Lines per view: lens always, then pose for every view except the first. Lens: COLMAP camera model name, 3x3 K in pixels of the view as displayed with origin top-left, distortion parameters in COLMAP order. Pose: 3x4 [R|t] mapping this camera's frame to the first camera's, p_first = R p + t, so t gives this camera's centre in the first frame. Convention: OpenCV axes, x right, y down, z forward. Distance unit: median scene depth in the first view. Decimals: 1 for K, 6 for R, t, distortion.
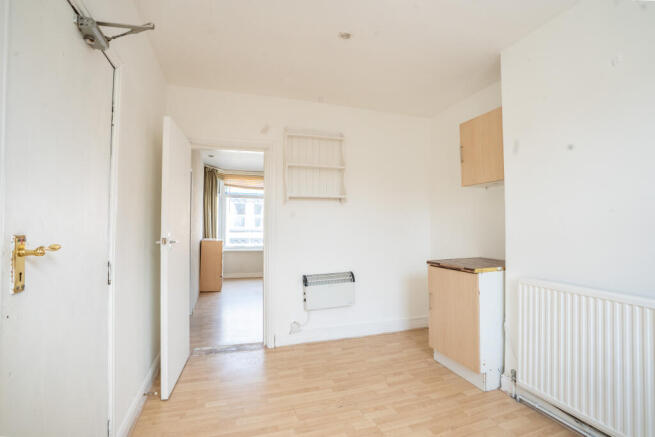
lens RADIAL K [[304.6, 0, 327.5], [0, 304.6, 218.5], [0, 0, 1]] dist [-0.059836, 0.000309]
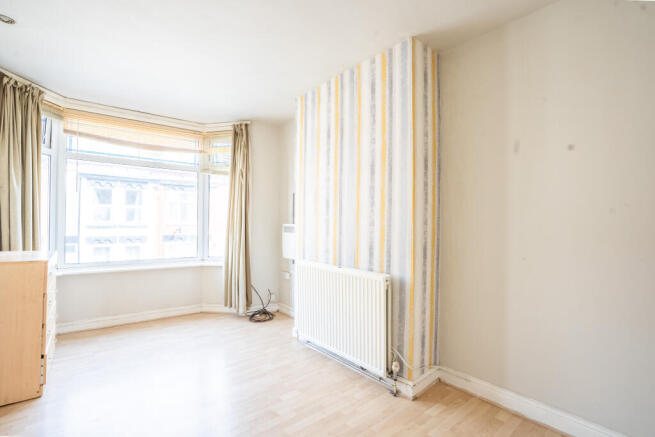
lens RADIAL K [[304.6, 0, 327.5], [0, 304.6, 218.5], [0, 0, 1]] dist [-0.059836, 0.000309]
pose [[0.932951, 0.014815, 0.359698, -0.055469], [-0.019882, 0.999748, 0.010393, 0.004807], [-0.359453, -0.016848, 0.933011, 0.203660]]
